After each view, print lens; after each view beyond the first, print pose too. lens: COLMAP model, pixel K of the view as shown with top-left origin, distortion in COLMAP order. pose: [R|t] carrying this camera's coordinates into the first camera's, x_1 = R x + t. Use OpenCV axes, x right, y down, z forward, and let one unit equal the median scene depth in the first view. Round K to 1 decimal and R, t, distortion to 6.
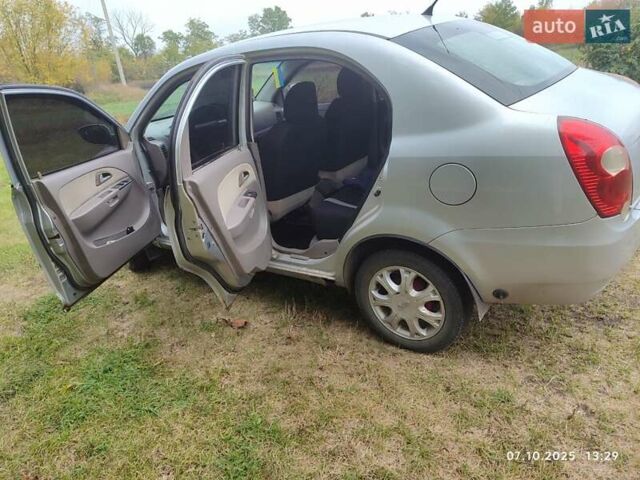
lens RADIAL K [[458.1, 0, 320.0], [0, 458.1, 240.0], [0, 0, 1]] dist [-0.001887, -0.001885]
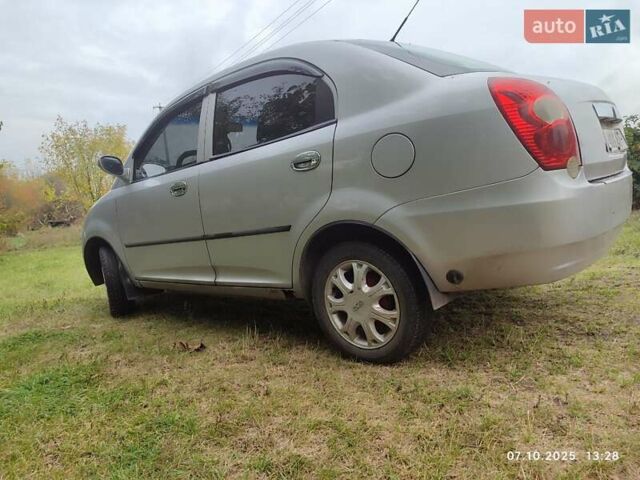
lens RADIAL K [[458.1, 0, 320.0], [0, 458.1, 240.0], [0, 0, 1]] dist [-0.001887, -0.001885]
pose [[0.996263, 0.011474, -0.085608, 0.188043], [-0.034624, 0.961069, -0.274132, 0.275052], [0.079130, 0.276071, 0.957874, 0.090075]]
